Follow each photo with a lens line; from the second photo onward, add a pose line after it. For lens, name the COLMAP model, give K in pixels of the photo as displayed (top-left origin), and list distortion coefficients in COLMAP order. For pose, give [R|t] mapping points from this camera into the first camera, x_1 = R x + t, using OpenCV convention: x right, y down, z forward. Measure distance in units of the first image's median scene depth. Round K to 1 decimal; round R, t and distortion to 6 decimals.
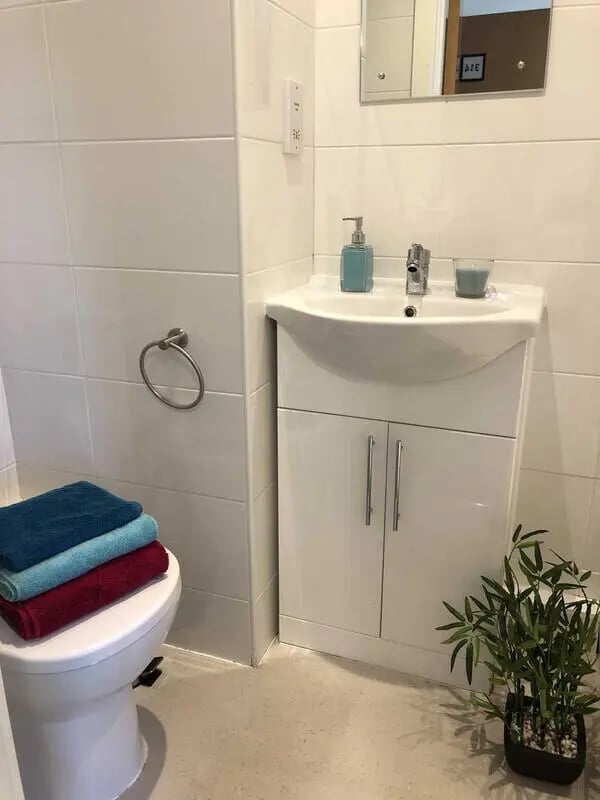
lens RADIAL K [[661.9, 0, 300.0], [0, 661.9, 400.0], [0, 0, 1]] dist [0.038025, -0.047344]
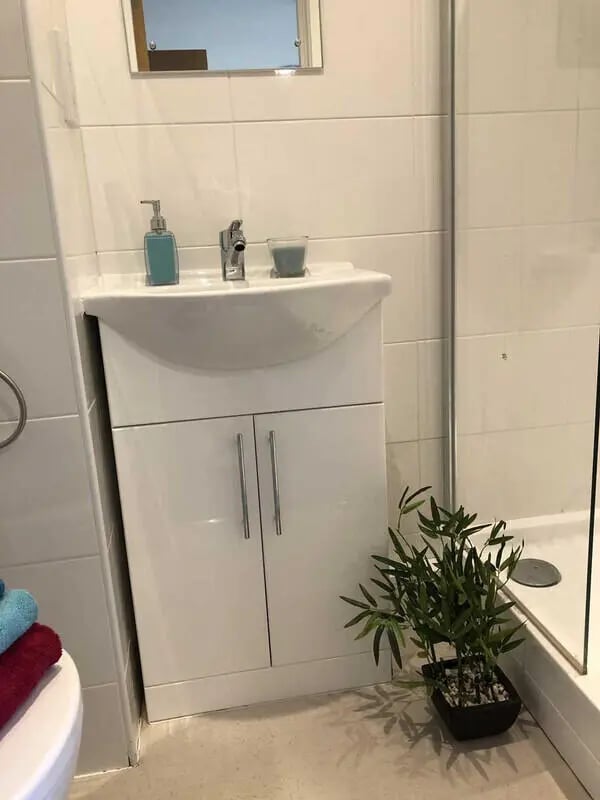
lens RADIAL K [[661.9, 0, 300.0], [0, 661.9, 400.0], [0, 0, 1]] dist [0.038025, -0.047344]
pose [[0.851669, -0.165973, 0.497105, -0.245647], [0.209193, 0.977348, -0.032086, 0.054596], [-0.480519, 0.131318, 0.867097, 0.191709]]
